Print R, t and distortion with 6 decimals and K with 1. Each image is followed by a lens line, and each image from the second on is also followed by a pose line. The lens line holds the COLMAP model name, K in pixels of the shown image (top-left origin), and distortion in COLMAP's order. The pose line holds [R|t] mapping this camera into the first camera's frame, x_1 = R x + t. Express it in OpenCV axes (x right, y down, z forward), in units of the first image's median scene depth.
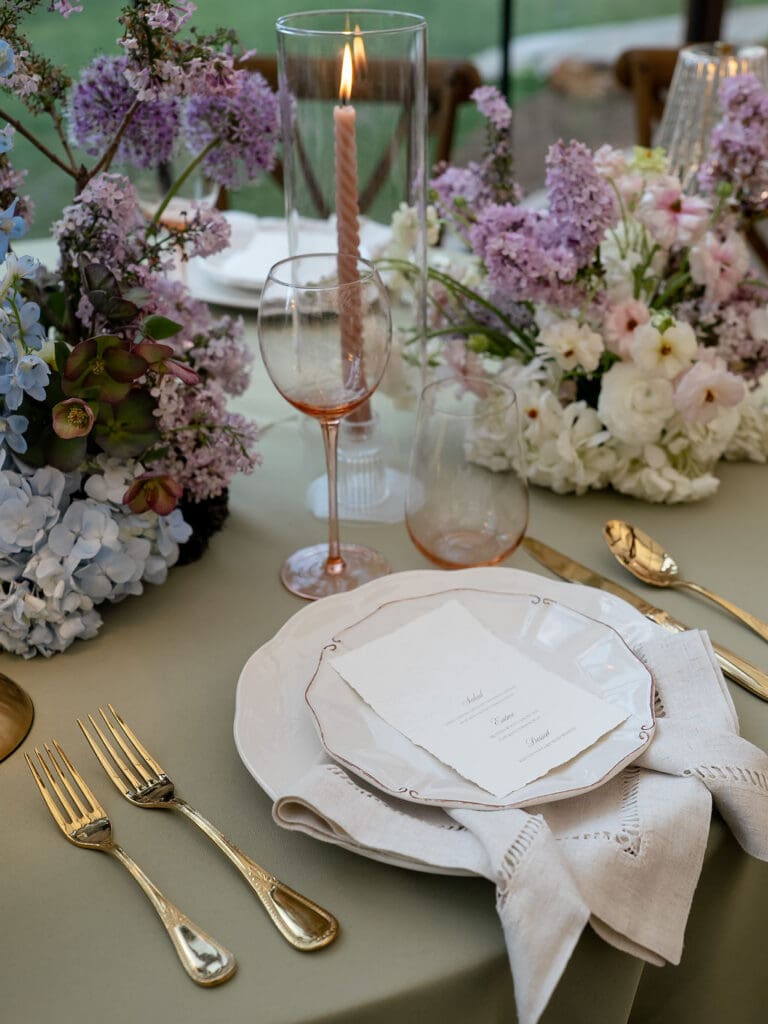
lens RADIAL K [[1191.9, 0, 384.0], [0, 1191.9, 512.0], [0, 0, 1]] dist [-0.001993, 0.008255]
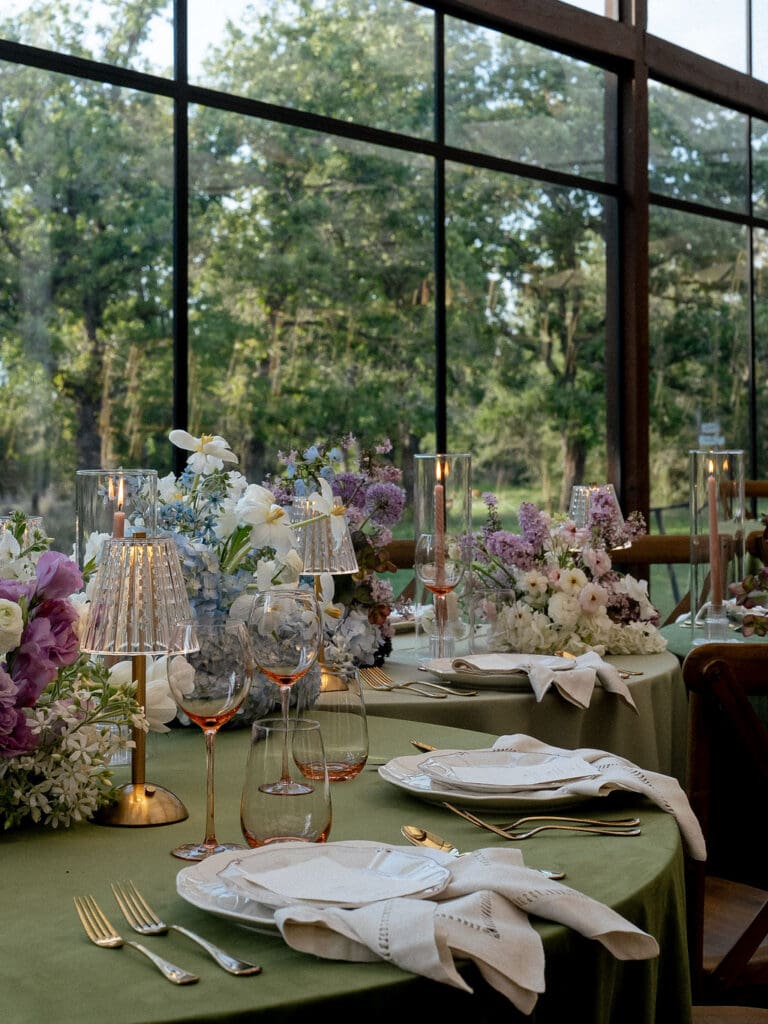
lens RADIAL K [[1191.9, 0, 384.0], [0, 1191.9, 512.0], [0, 0, 1]] dist [-0.001993, 0.008255]
pose [[0.998874, -0.006303, 0.047025, -0.244913], [0.025578, 0.906321, -0.421816, 0.707722], [-0.039961, 0.422544, 0.905461, -1.157531]]
